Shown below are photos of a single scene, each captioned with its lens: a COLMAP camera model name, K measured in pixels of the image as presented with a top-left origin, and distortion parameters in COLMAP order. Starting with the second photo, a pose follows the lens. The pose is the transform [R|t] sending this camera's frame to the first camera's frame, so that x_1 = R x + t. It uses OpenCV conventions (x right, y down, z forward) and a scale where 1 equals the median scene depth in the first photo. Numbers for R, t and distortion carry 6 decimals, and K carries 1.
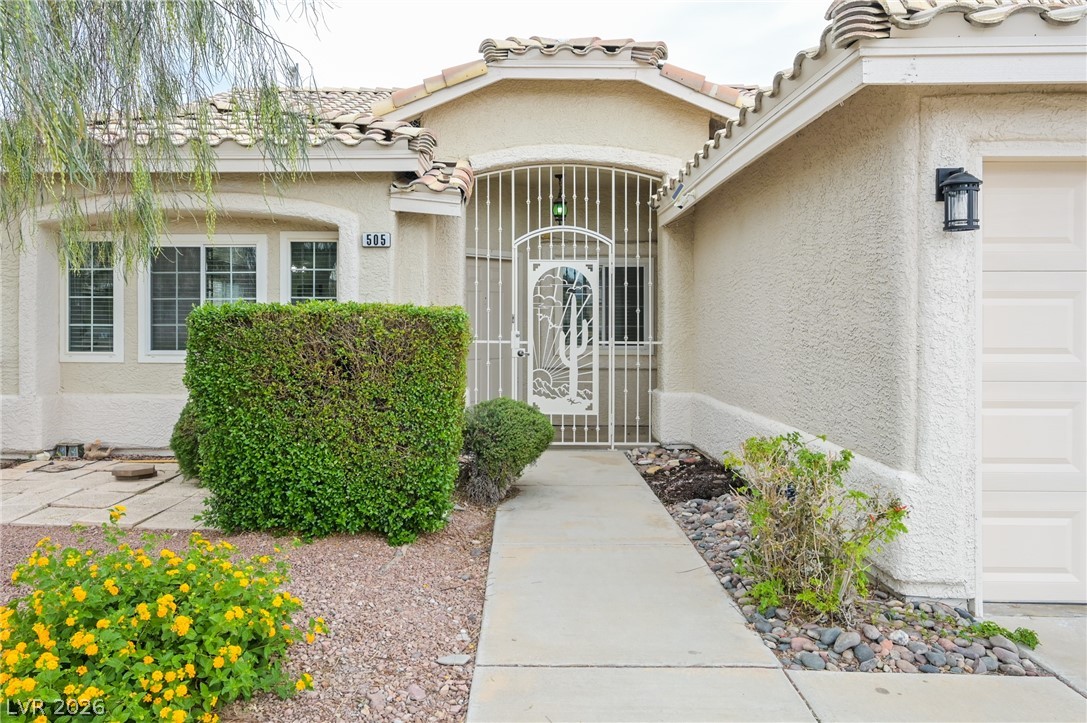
lens RADIAL K [[774.9, 0, 510.9], [0, 774.9, 329.4], [0, 0, 1]] dist [0.009763, 0.003470]
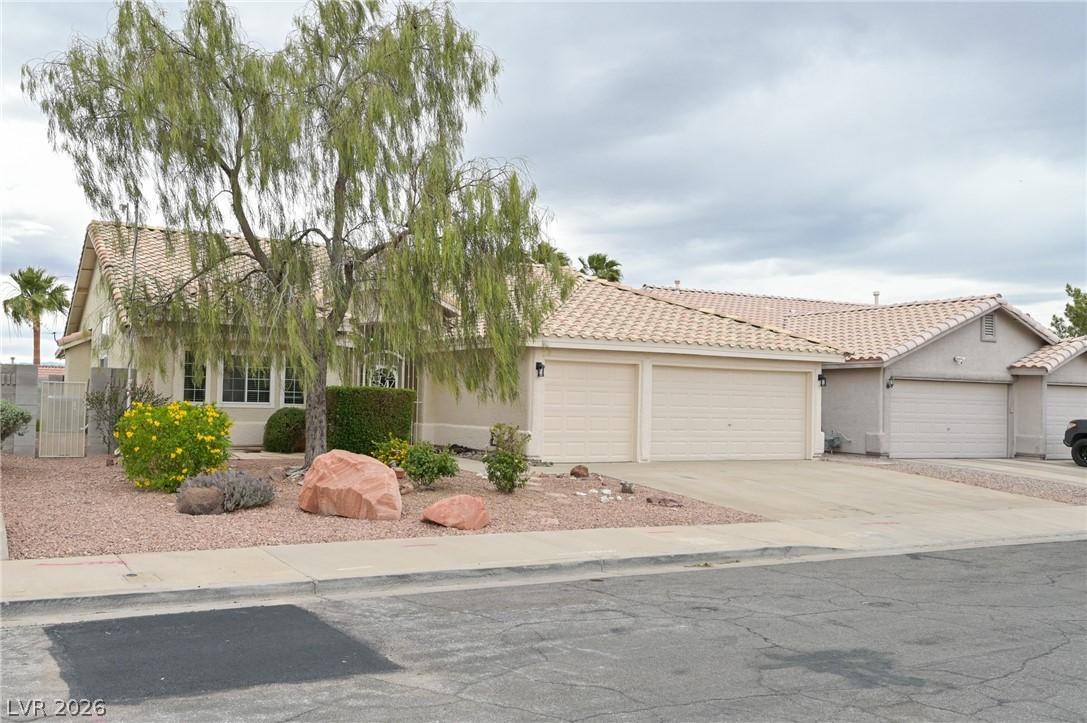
lens RADIAL K [[971.3, 0, 544.1], [0, 971.3, 361.9], [0, 0, 1]] dist [-0.006815, 0.001113]
pose [[0.834976, 0.039522, 0.548866, -2.413467], [-0.020566, 0.998962, -0.040646, 0.016053], [-0.549902, 0.022651, 0.834922, -3.586470]]
